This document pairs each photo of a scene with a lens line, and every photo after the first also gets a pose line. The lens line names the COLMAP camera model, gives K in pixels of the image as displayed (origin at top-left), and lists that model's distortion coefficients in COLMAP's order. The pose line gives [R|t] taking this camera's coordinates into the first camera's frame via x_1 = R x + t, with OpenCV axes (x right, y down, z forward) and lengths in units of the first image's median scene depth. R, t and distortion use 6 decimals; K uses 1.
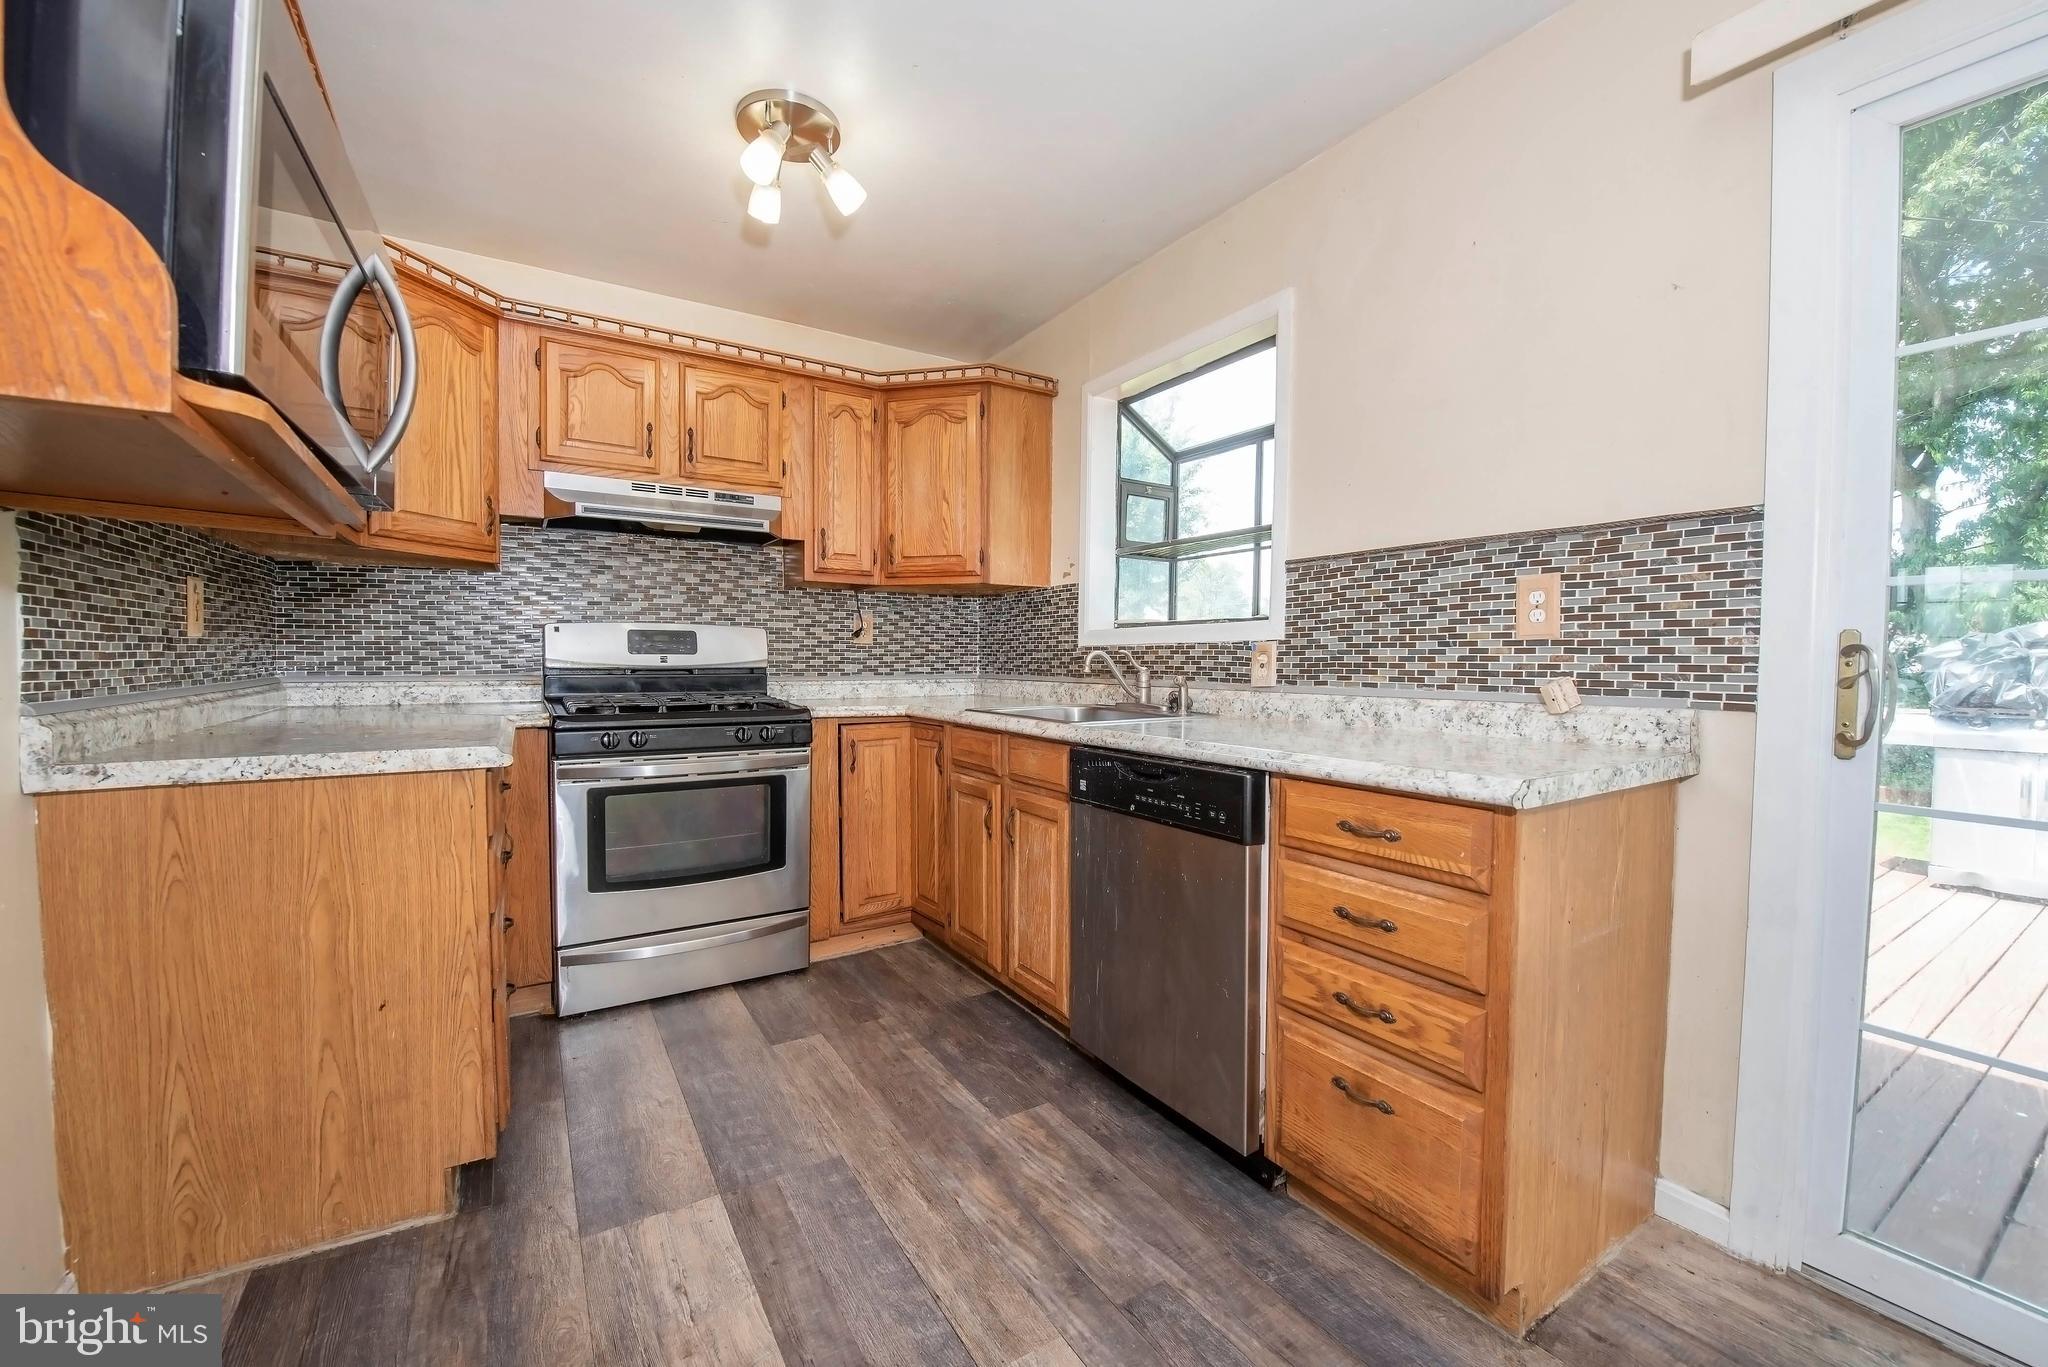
lens RADIAL K [[815.0, 0, 1025.4], [0, 815.0, 682.5], [0, 0, 1]] dist [-0.012047, -0.002698]
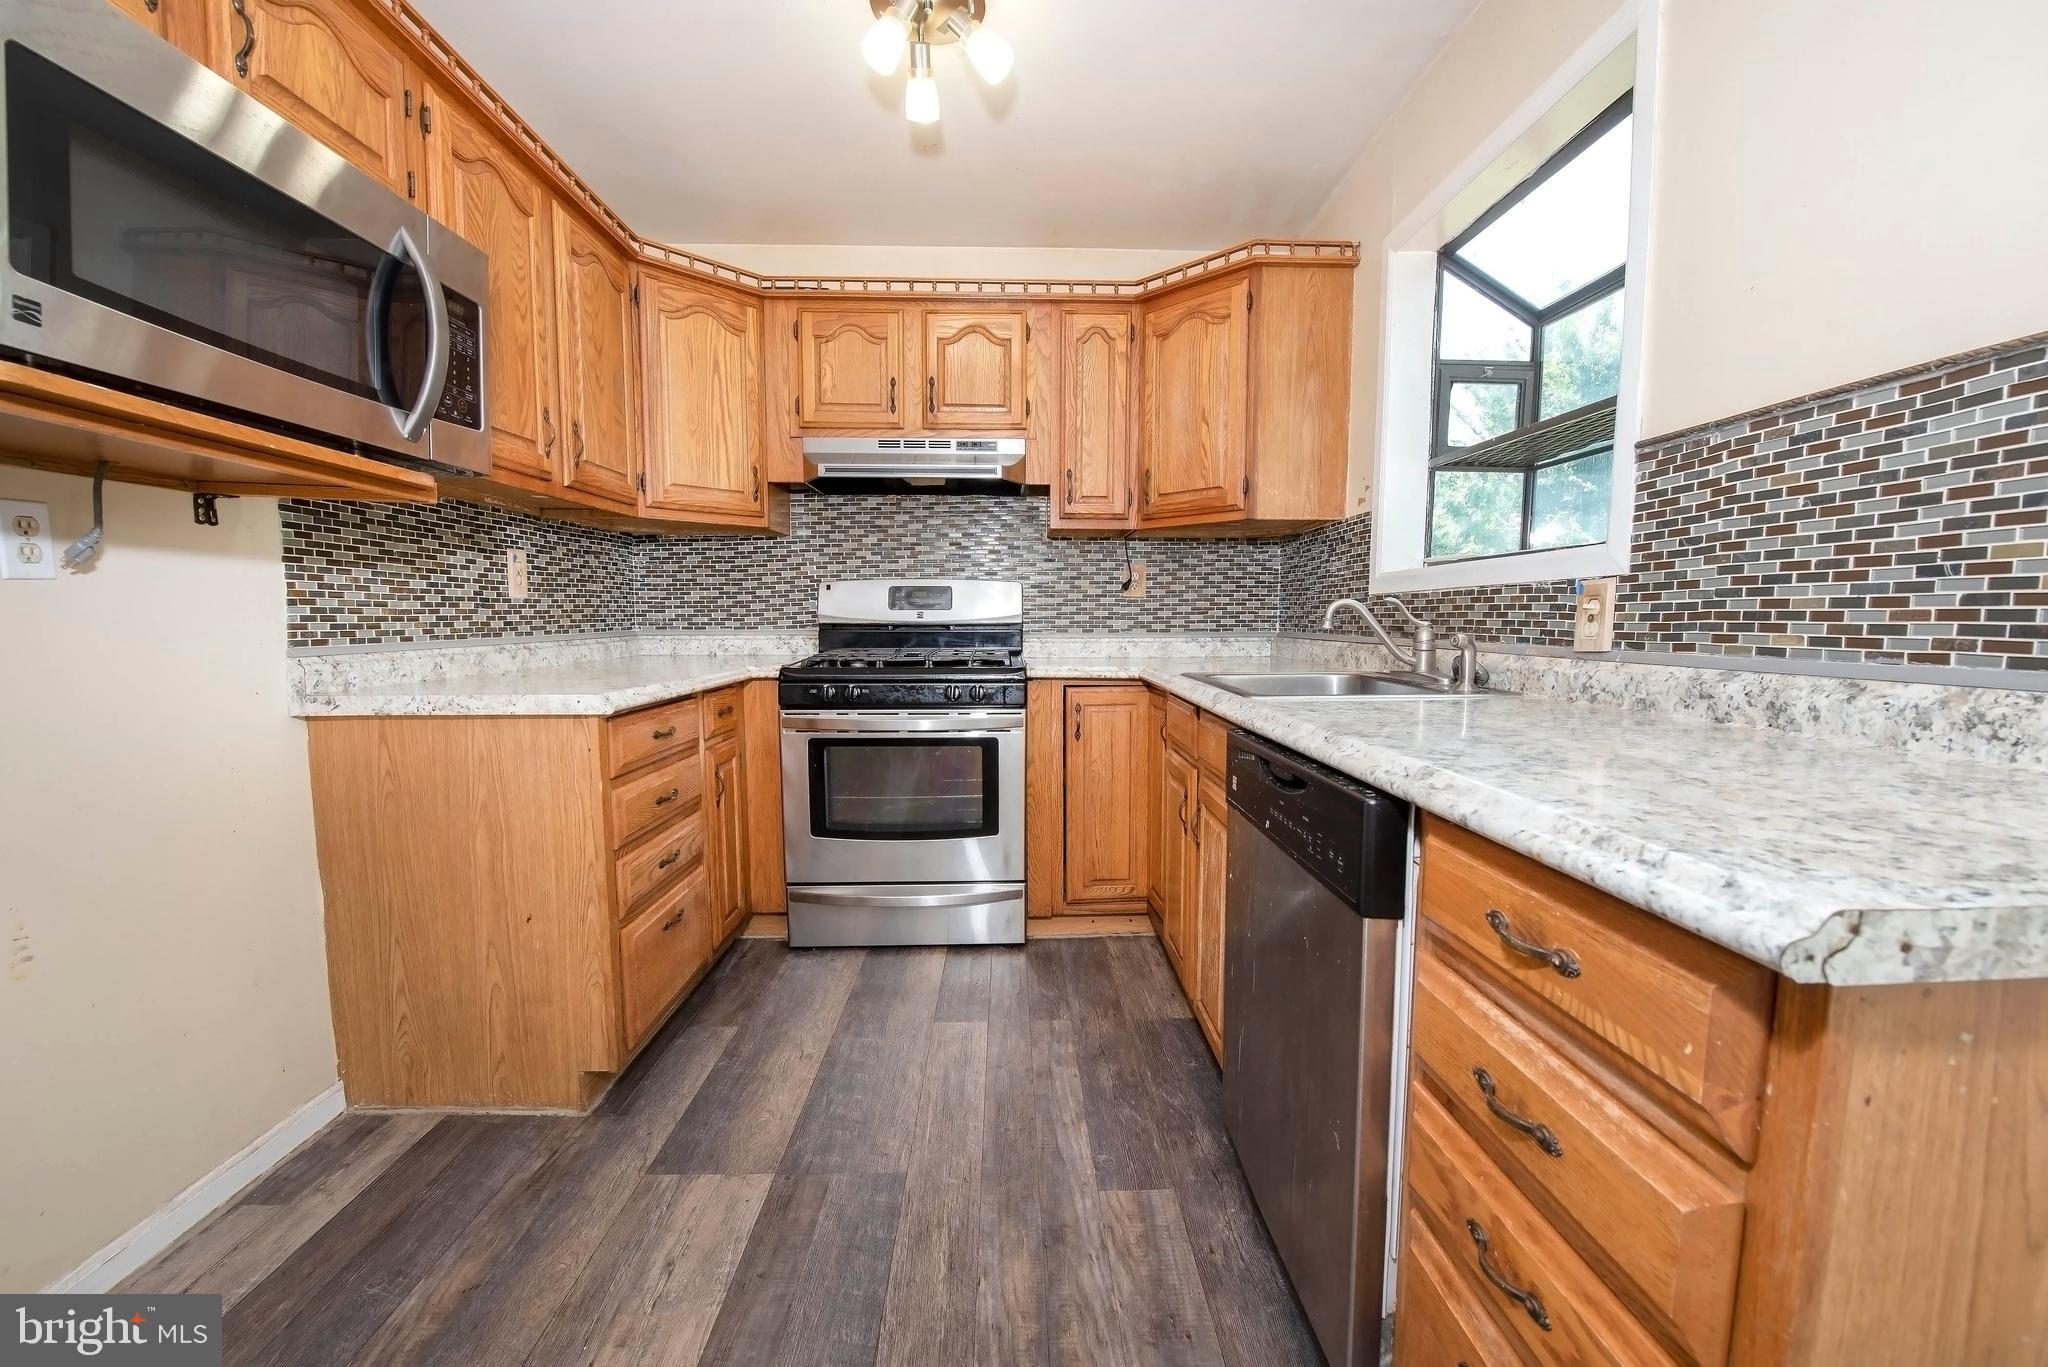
lens RADIAL K [[815.0, 0, 1027.0], [0, 815.0, 683.3], [0, 0, 1]] dist [-0.012047, -0.002698]
pose [[0.860949, 0.036659, -0.507369, 0.261502], [-0.010548, 0.998472, 0.054244, 0.000036], [0.508582, -0.041349, 0.860020, 0.271483]]
